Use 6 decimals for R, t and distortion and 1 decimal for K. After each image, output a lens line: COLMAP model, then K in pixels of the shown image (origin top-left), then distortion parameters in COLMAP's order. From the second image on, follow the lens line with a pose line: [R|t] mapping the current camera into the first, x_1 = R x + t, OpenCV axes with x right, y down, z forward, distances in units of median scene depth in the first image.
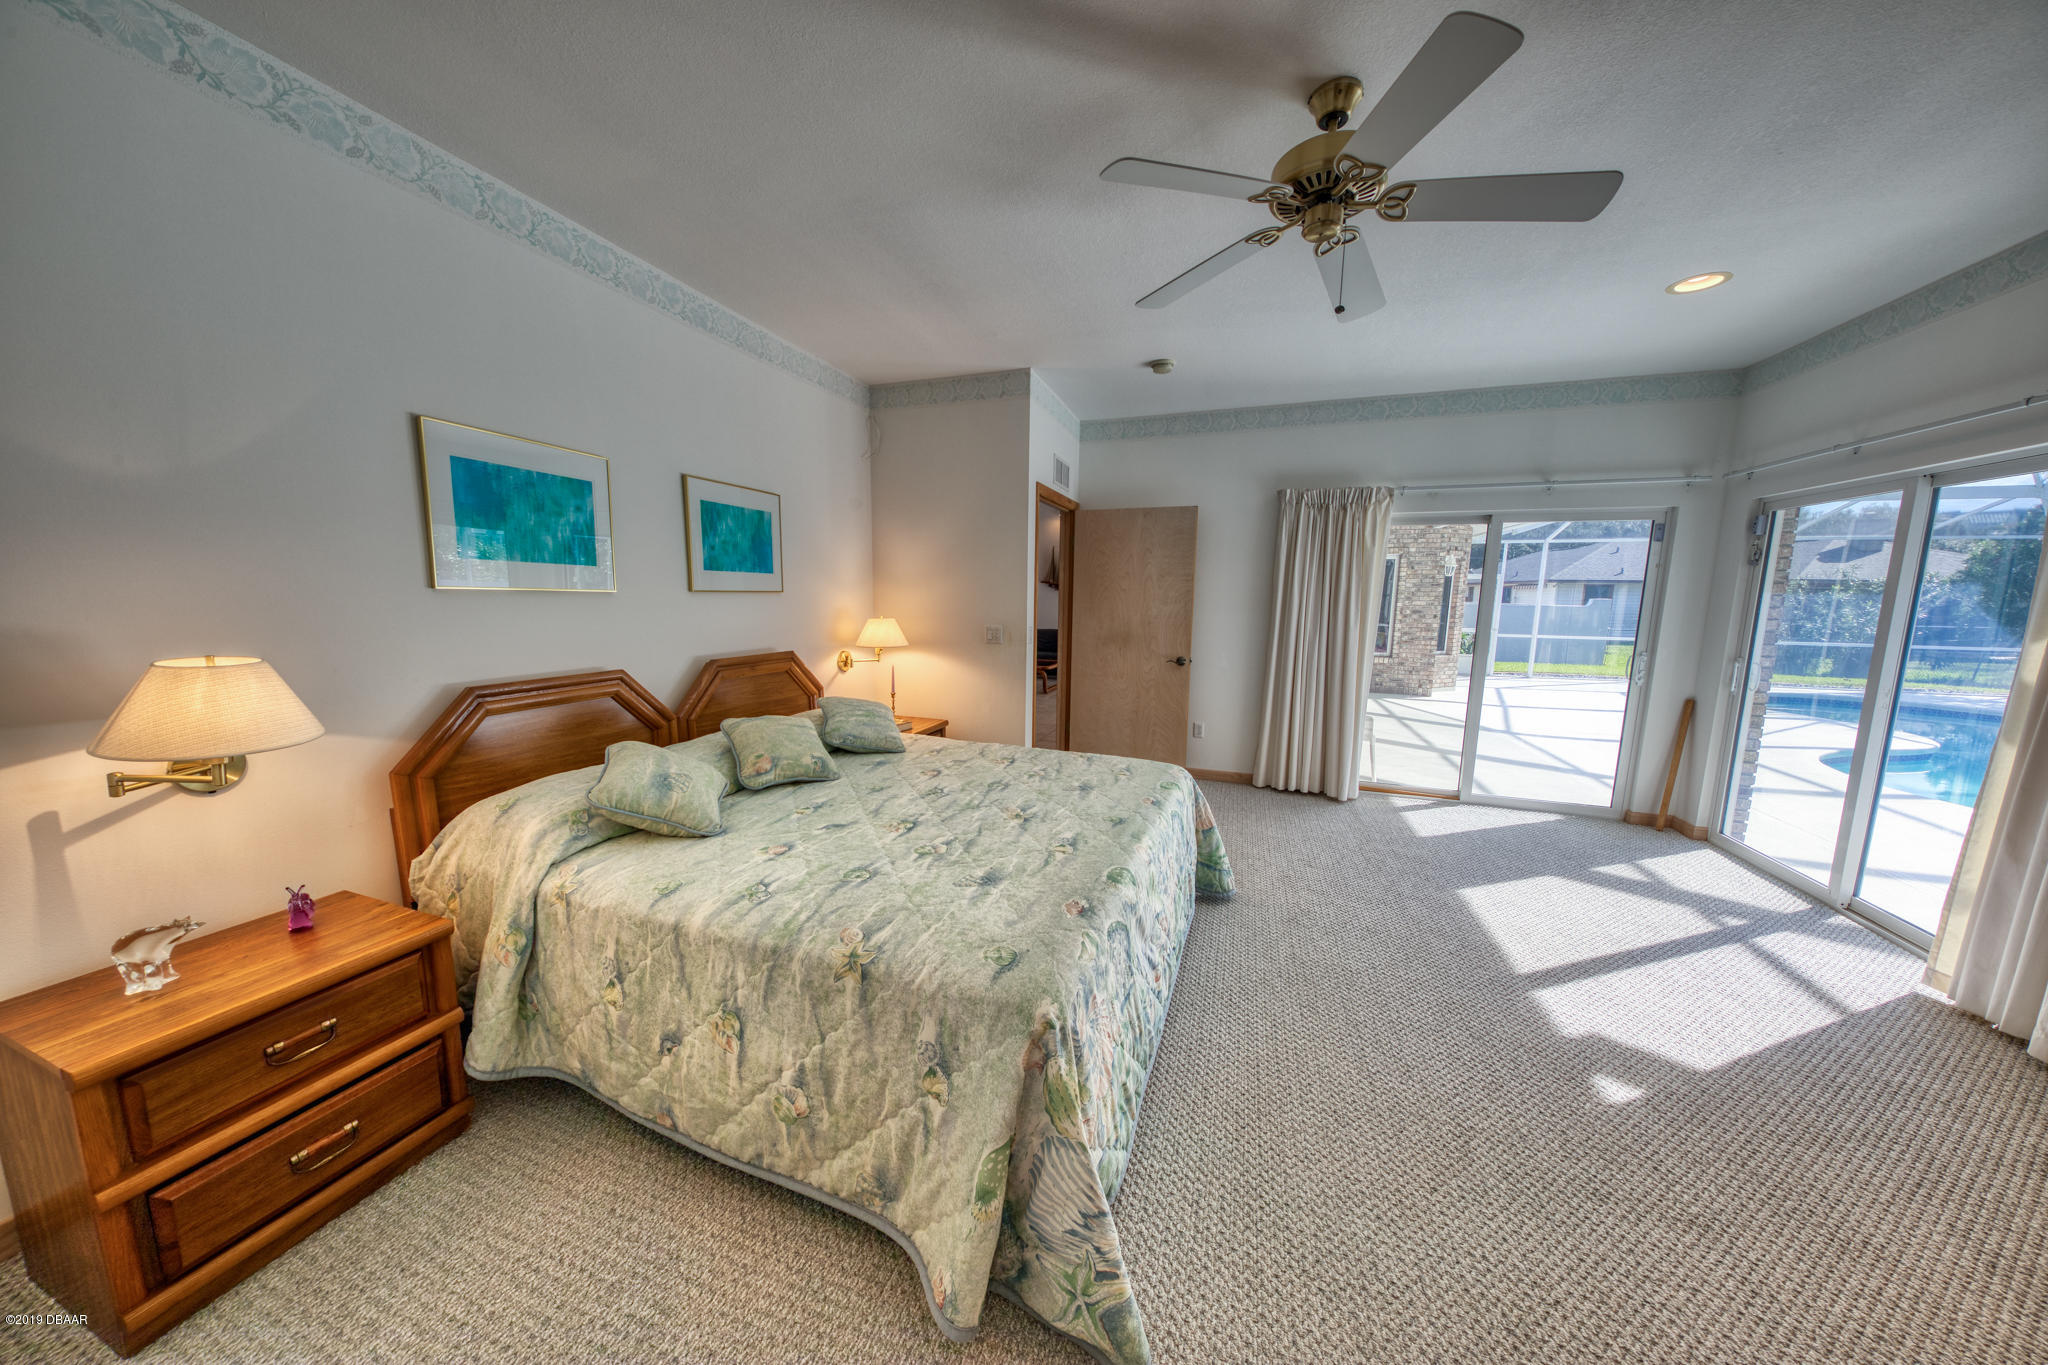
lens RADIAL K [[645.0, 0, 1022.9], [0, 645.0, 686.6], [0, 0, 1]] dist [-0.001986, -0.001765]
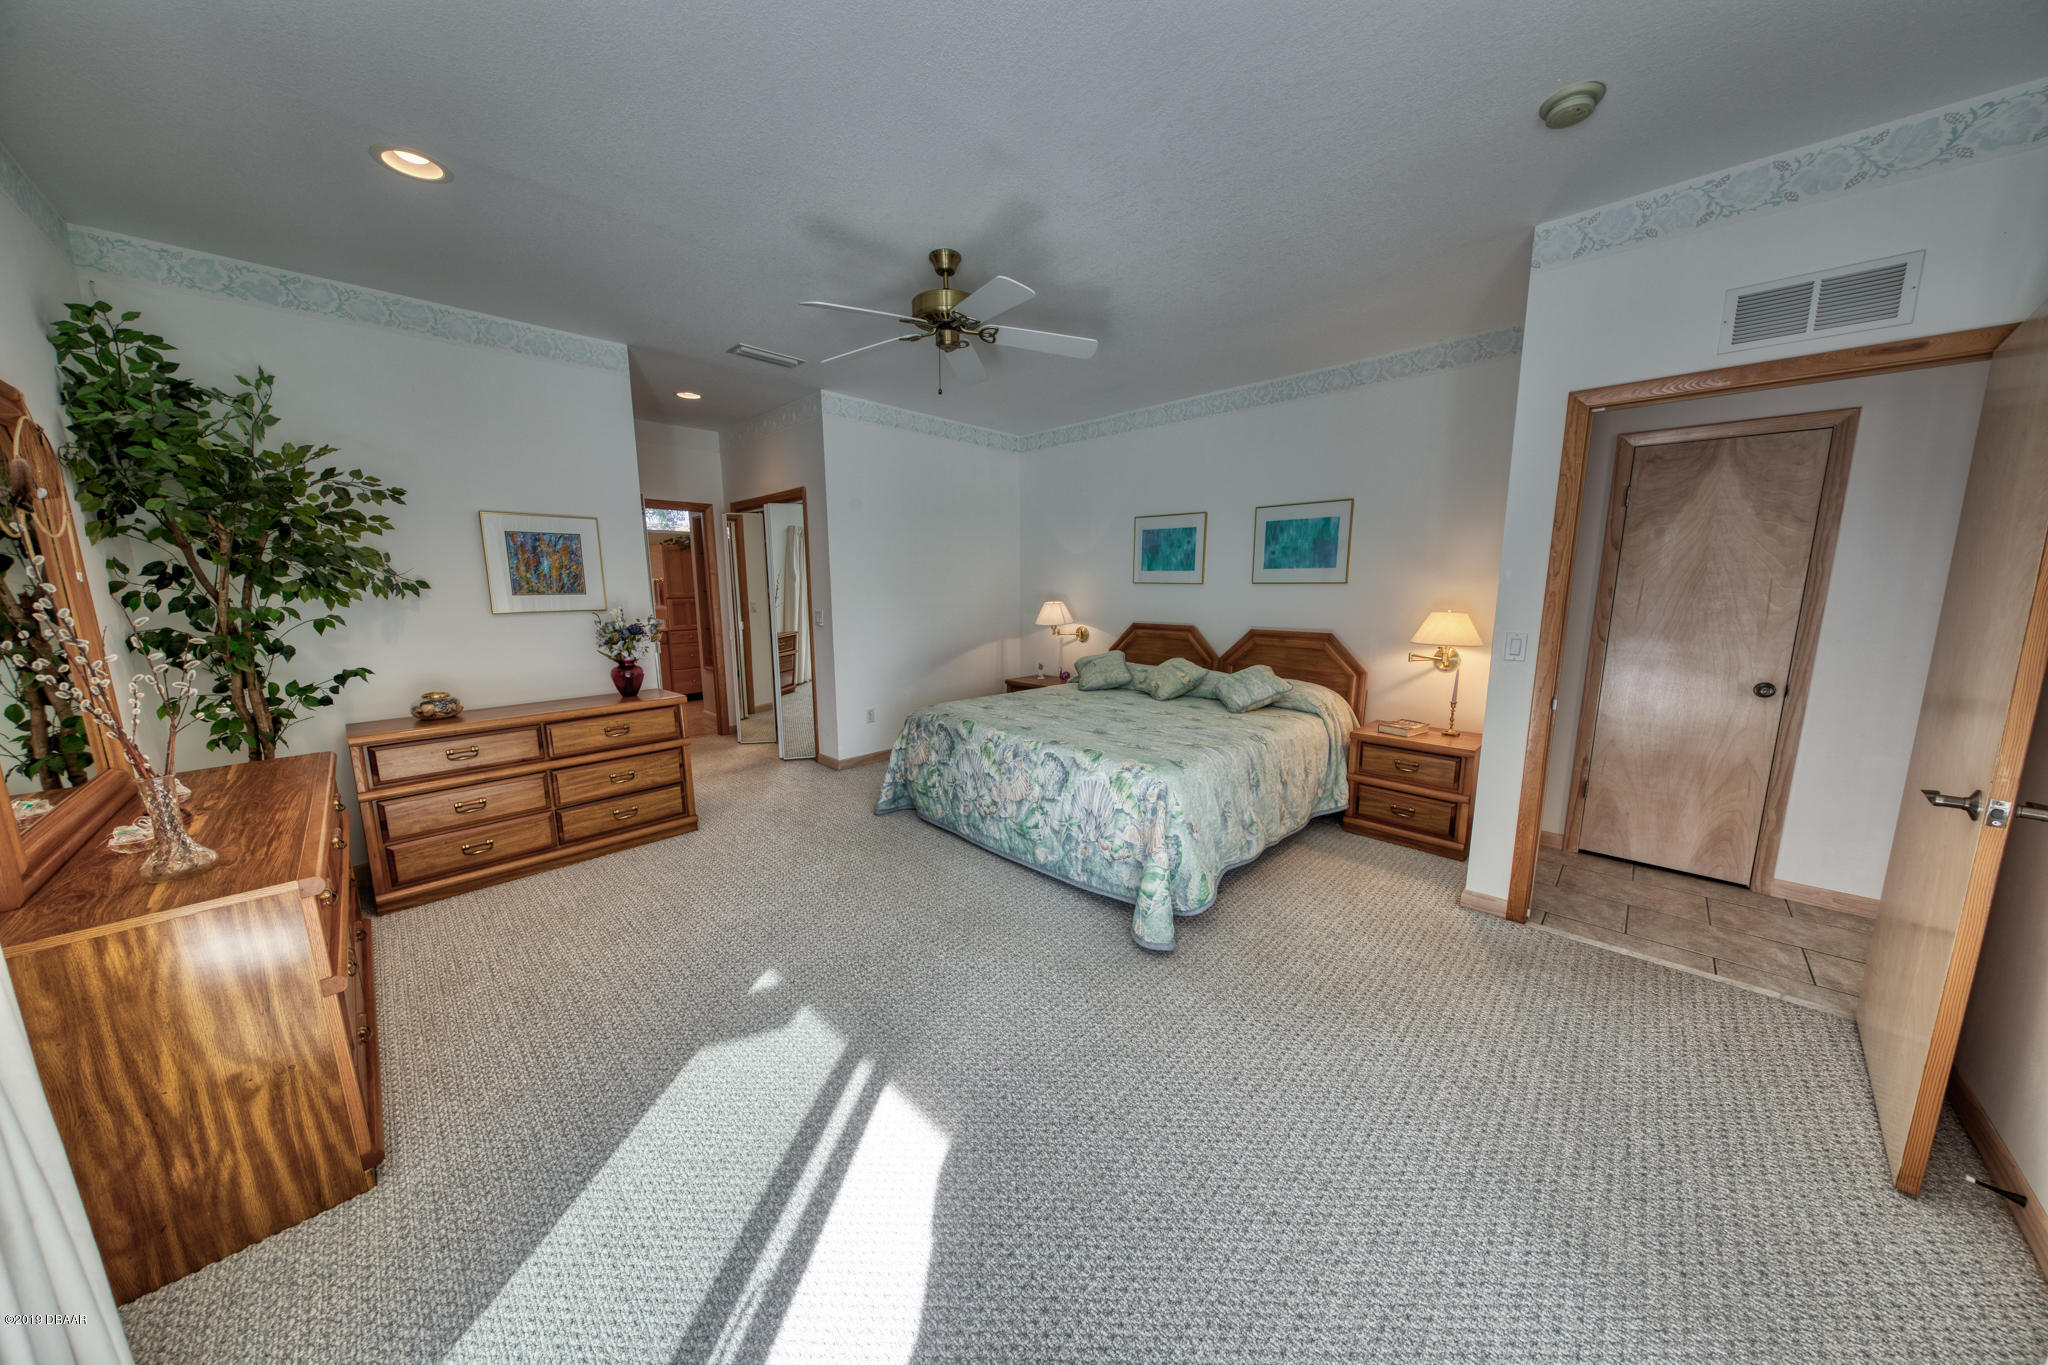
lens RADIAL K [[645.0, 0, 1018.8], [0, 645.0, 688.6], [0, 0, 1]] dist [-0.001986, -0.001765]
pose [[-0.397905, 0.129603, -0.908226, 1.083925], [-0.134334, 0.971070, 0.197425, -0.131725], [0.907538, 0.200562, -0.368984, 1.085203]]
